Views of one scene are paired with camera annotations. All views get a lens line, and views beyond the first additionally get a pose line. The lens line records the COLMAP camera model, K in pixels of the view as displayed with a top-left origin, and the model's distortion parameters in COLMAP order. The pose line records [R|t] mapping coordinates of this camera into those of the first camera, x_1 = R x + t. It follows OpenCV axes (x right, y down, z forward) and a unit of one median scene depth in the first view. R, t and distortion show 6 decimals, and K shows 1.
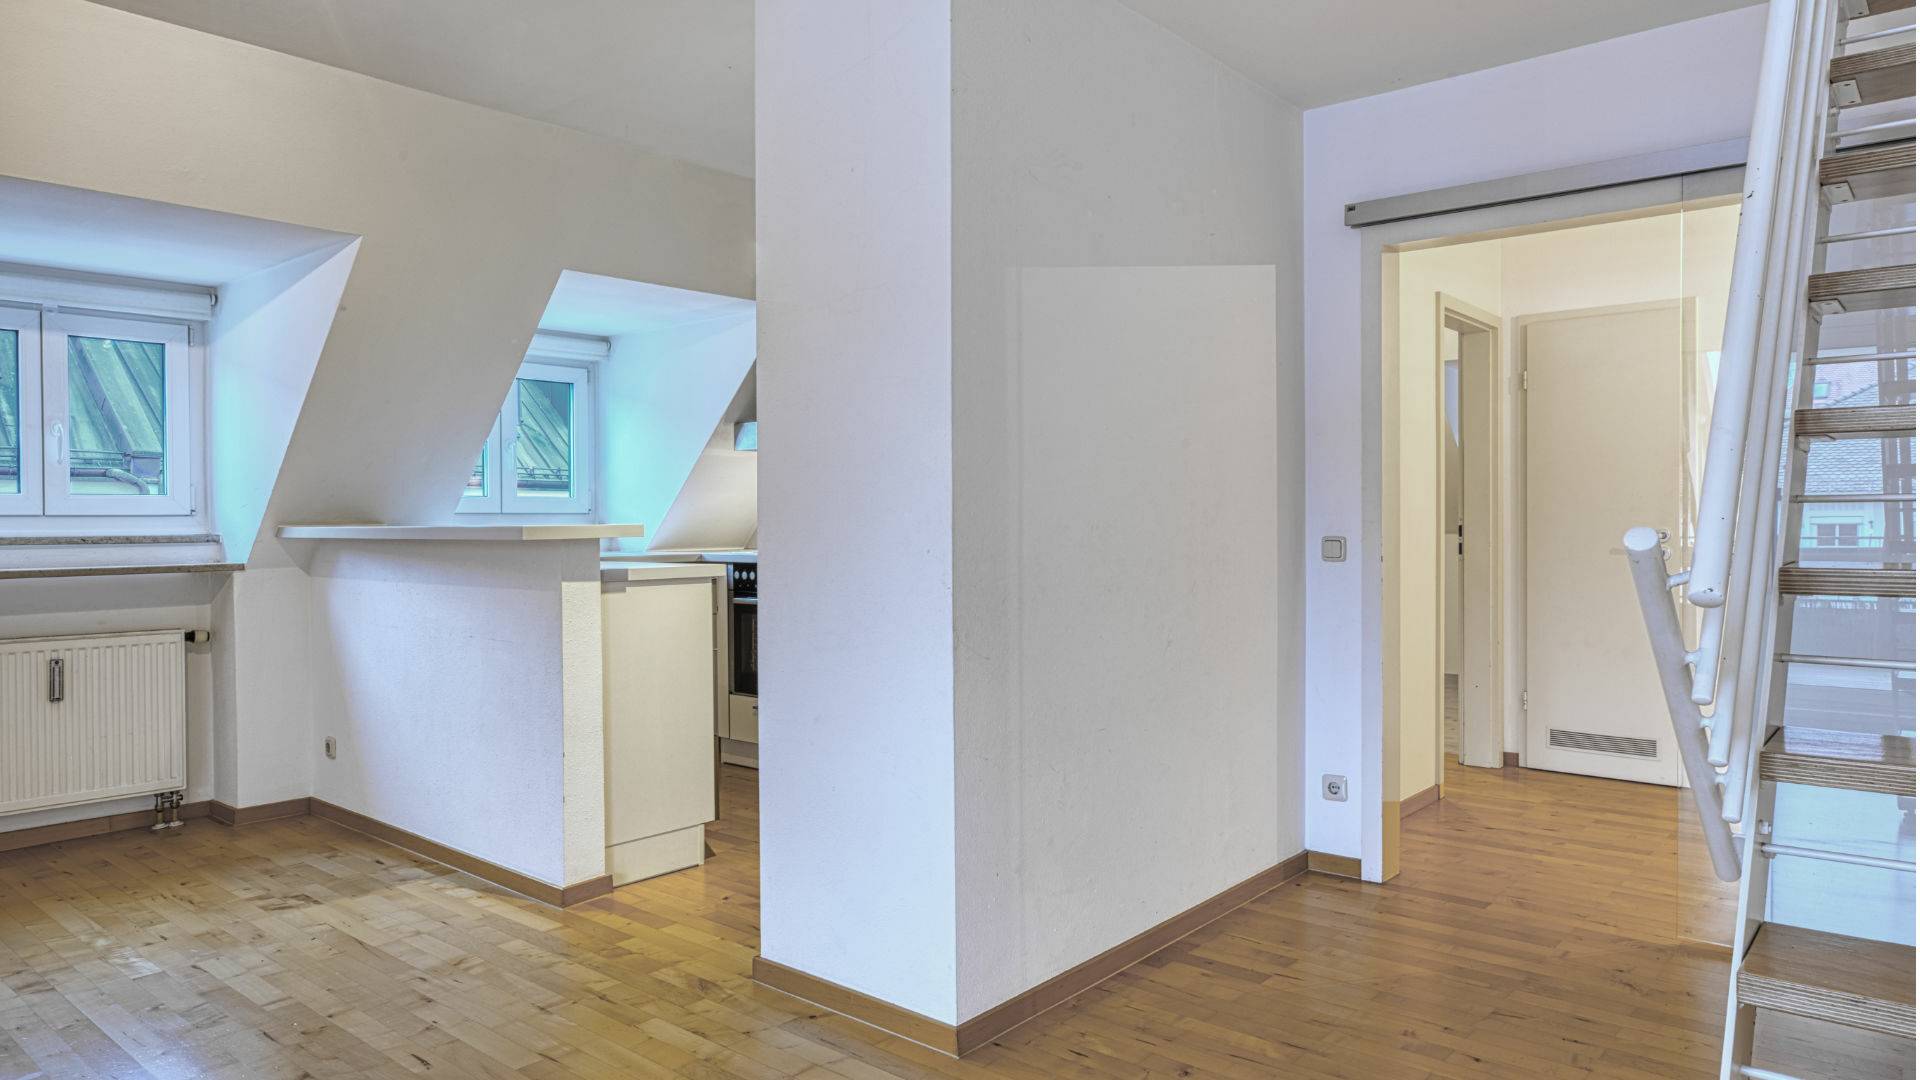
lens RADIAL K [[1233.5, 0, 960.0], [0, 1233.5, 540.0], [0, 0, 1]] dist [0.006395, 0.002527]
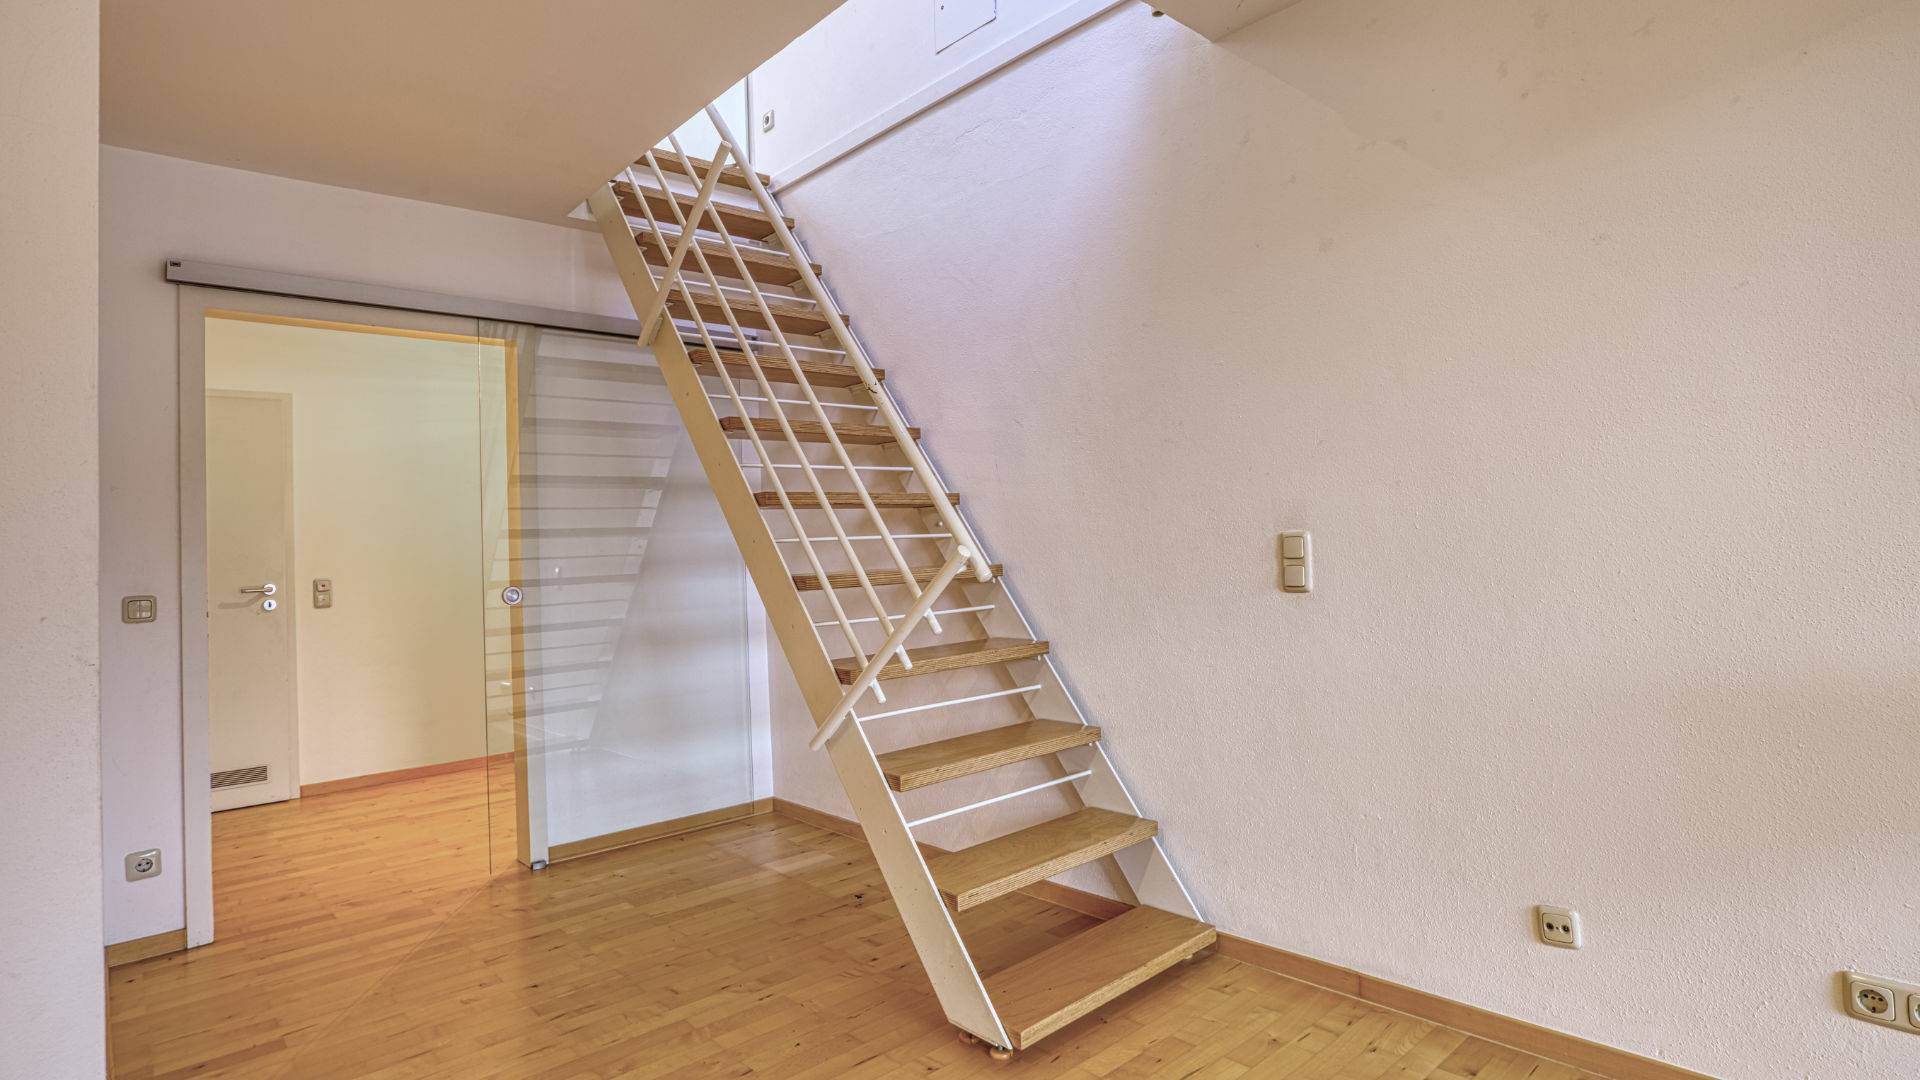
lens RADIAL K [[991.7, 0, 960.0], [0, 991.7, 540.0], [0, 0, 1]] dist [-0.005156, -0.000299]
pose [[0.134973, 0.008125, 0.990816, -0.347673], [0.059349, 0.998105, -0.016270, 0.002430], [-0.989070, 0.061000, 0.134235, 0.260424]]
